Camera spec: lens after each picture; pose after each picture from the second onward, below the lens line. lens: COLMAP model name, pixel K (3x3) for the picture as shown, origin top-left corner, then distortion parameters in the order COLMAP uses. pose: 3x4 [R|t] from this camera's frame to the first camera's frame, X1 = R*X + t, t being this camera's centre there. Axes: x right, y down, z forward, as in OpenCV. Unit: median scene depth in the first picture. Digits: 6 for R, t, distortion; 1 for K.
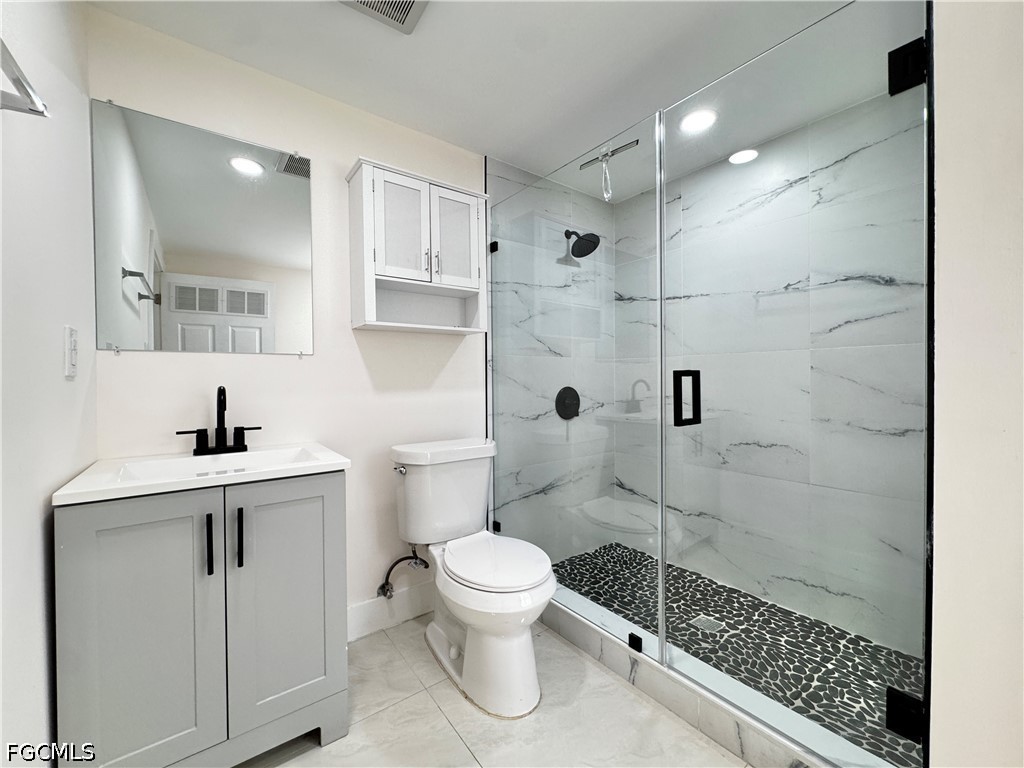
lens RADIAL K [[411.1, 0, 515.0], [0, 411.1, 384.3], [0, 0, 1]] dist [-0.000715, 0.000219]
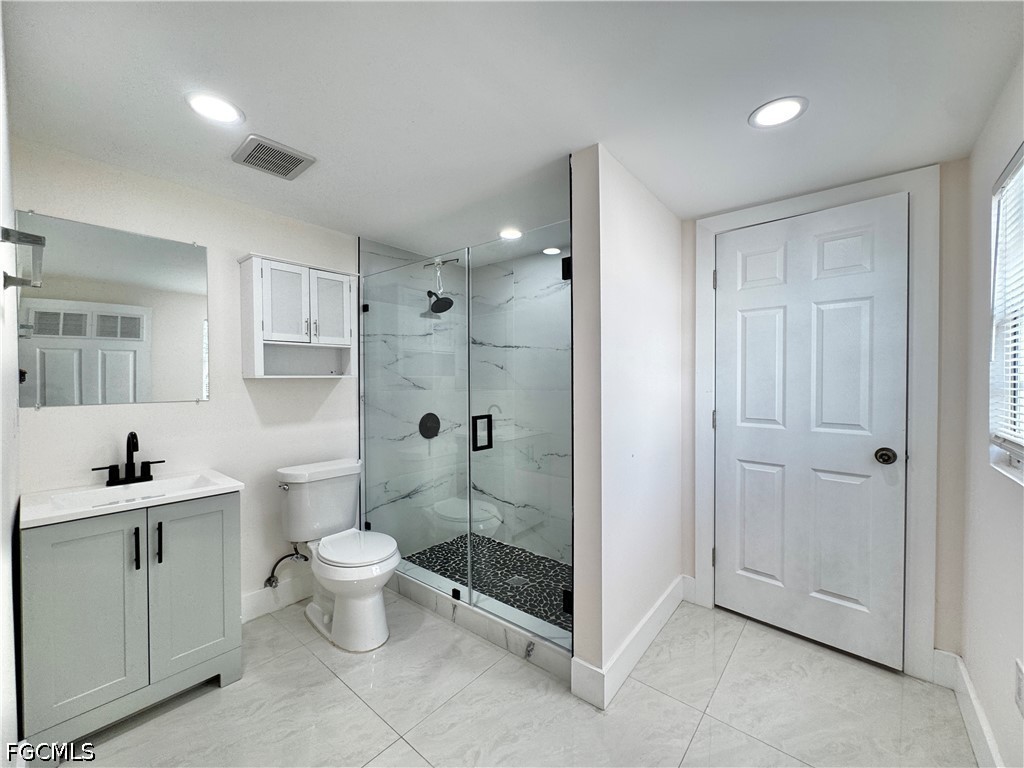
lens RADIAL K [[411.1, 0, 515.0], [0, 411.1, 384.3], [0, 0, 1]] dist [-0.000715, 0.000219]
pose [[0.973741, 0.001036, 0.227655, 0.129811], [-0.000250, 0.999994, -0.003479, -0.106789], [-0.227657, 0.003331, 0.973736, -0.413854]]
